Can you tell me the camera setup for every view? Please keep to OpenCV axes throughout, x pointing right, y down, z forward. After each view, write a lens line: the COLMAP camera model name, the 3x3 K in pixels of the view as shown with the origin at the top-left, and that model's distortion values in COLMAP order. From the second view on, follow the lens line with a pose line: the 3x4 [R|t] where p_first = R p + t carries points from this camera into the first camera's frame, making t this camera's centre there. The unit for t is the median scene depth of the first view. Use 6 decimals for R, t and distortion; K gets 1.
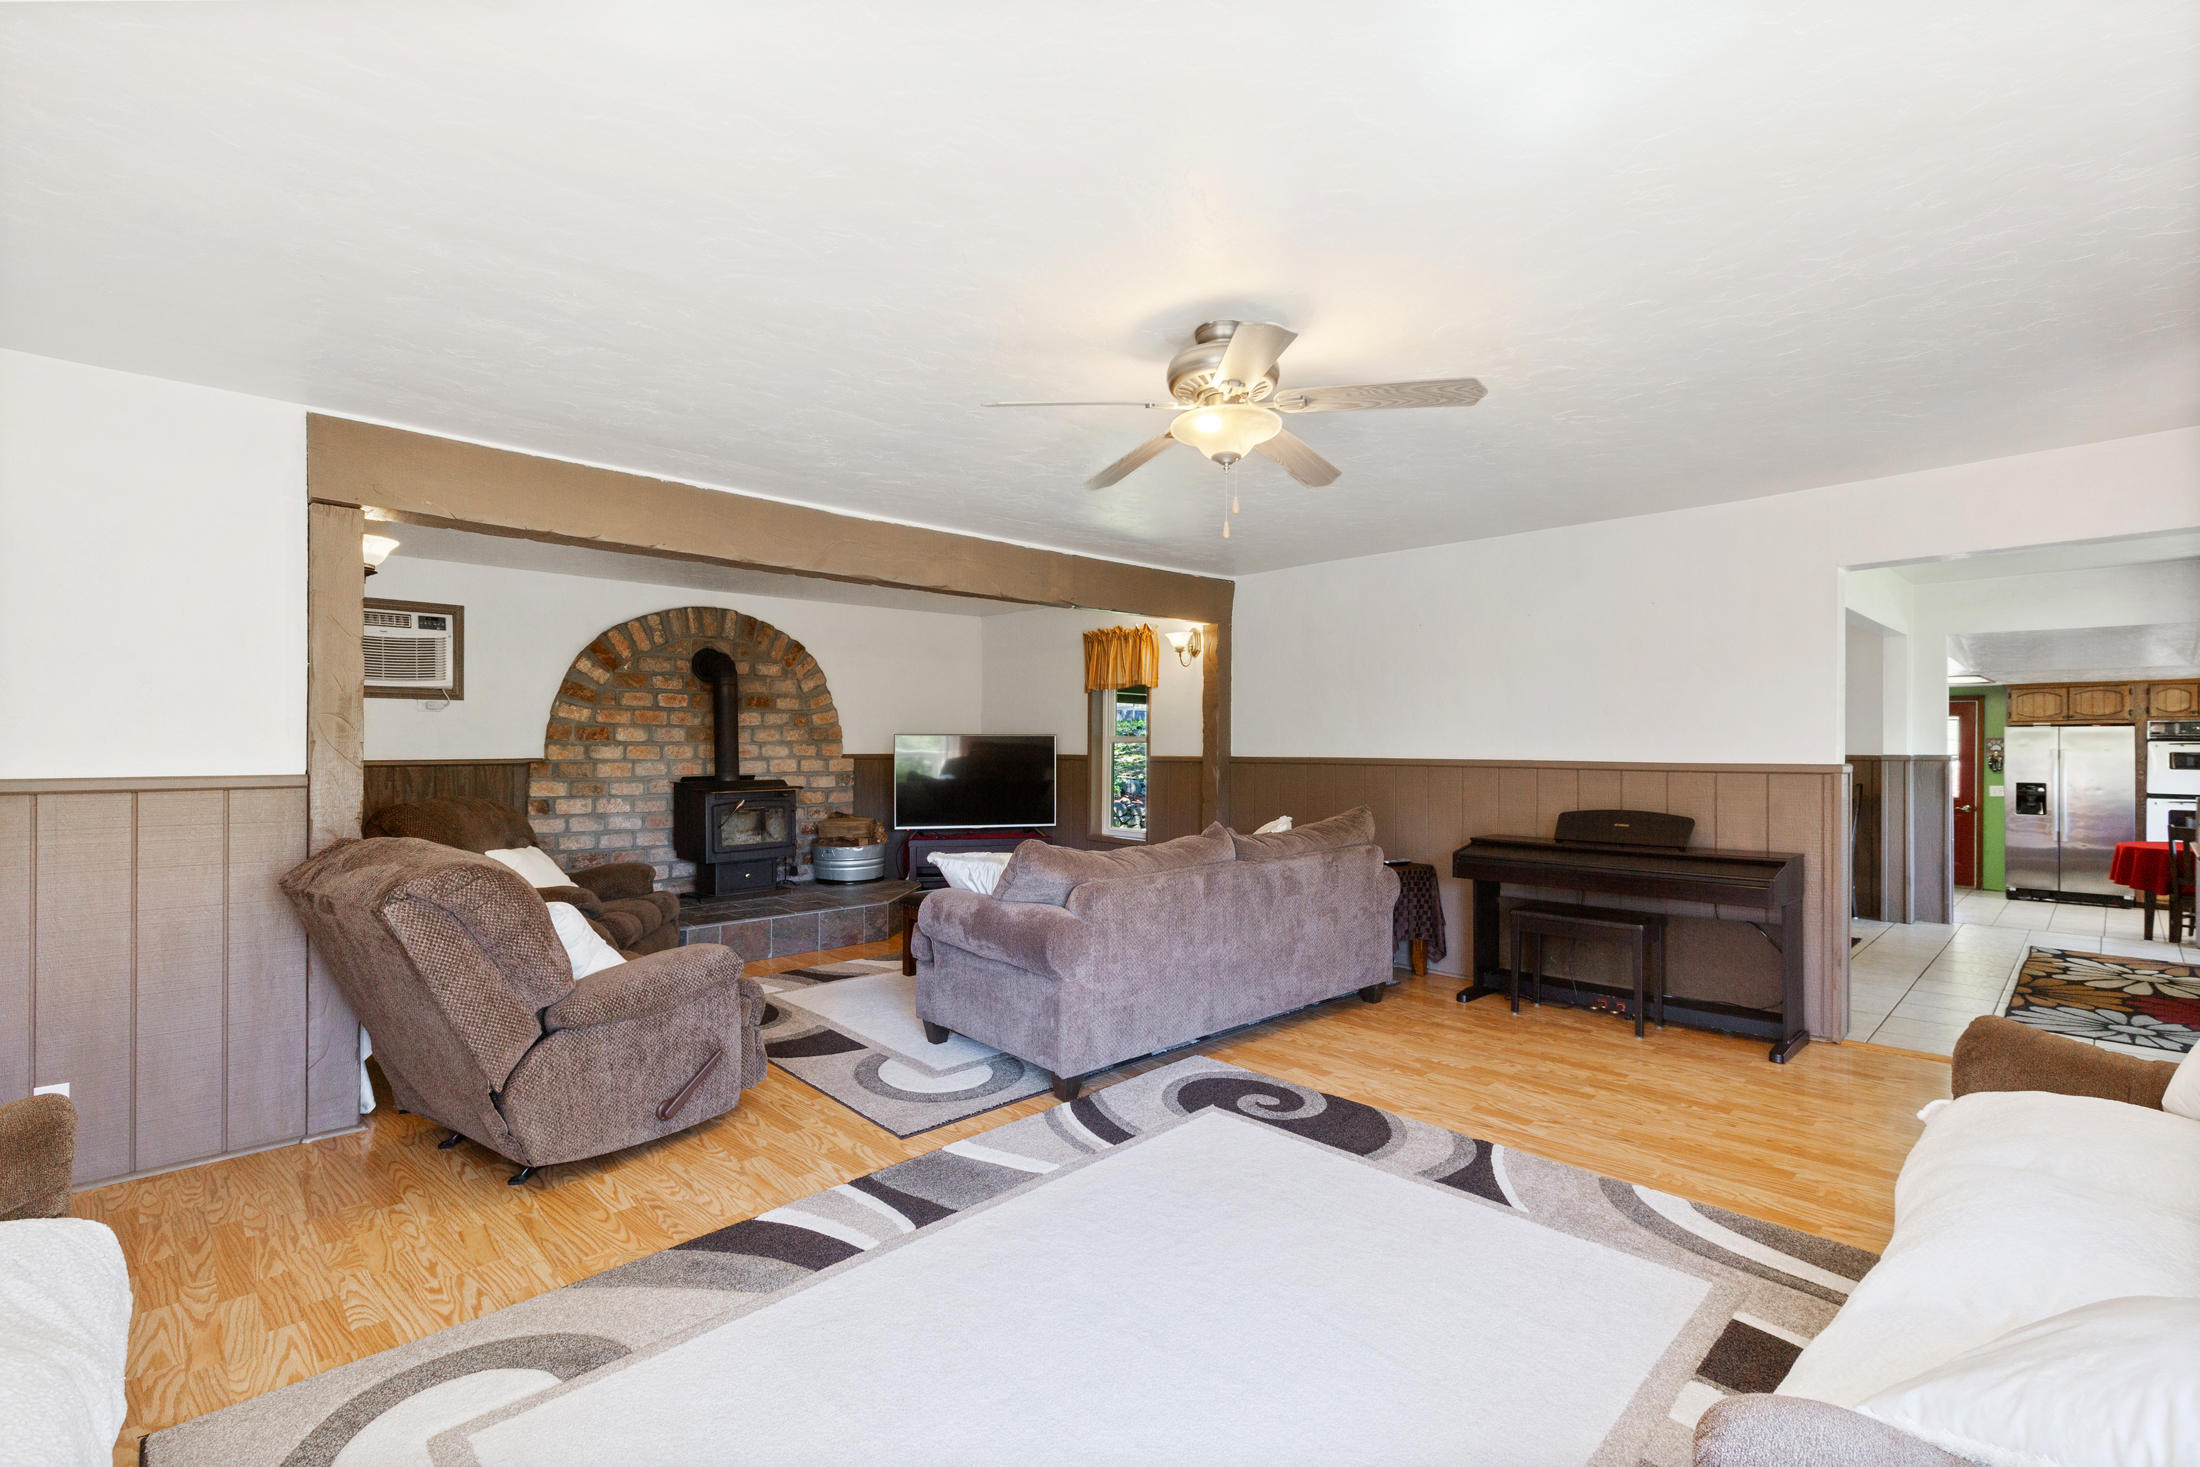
lens RADIAL K [[1006.6, 0, 1093.6], [0, 1006.6, 749.8], [0, 0, 1]] dist [-0.003819, 0.000511]
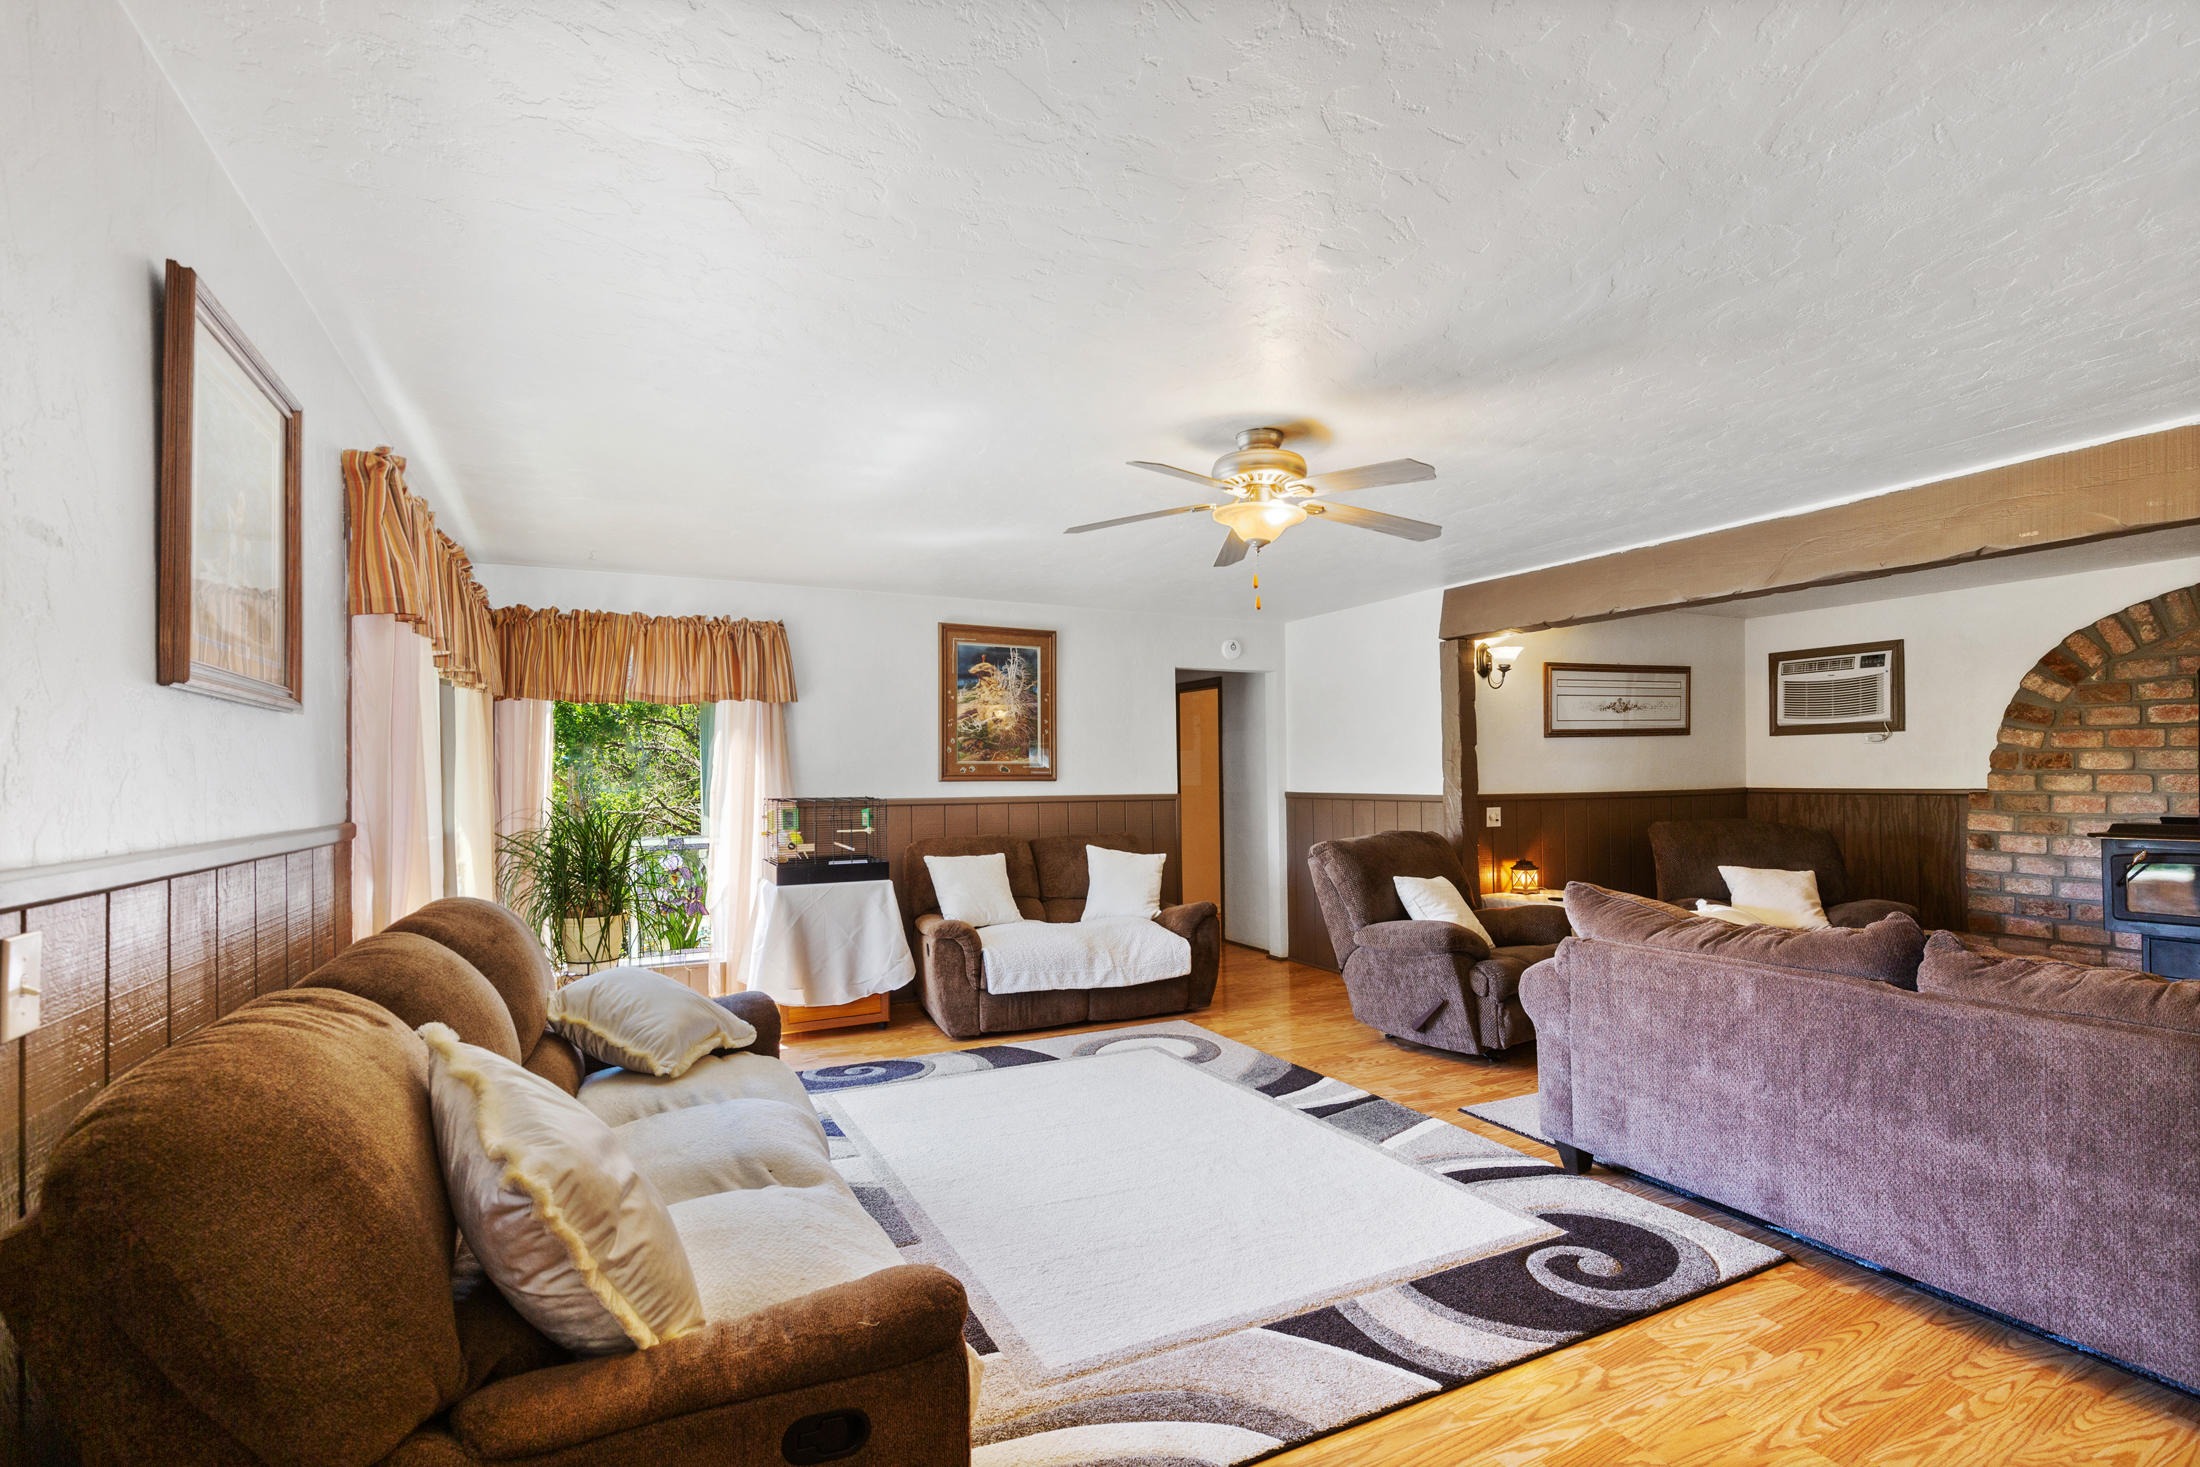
lens RADIAL K [[1006.6, 0, 1092.7], [0, 1006.6, 756.3], [0, 0, 1]] dist [-0.003819, 0.000511]
pose [[-0.324388, -0.014039, -0.945820, 0.590122], [0.003934, 0.999861, -0.016190, -0.009822], [0.945916, -0.008973, -0.324288, 0.528283]]
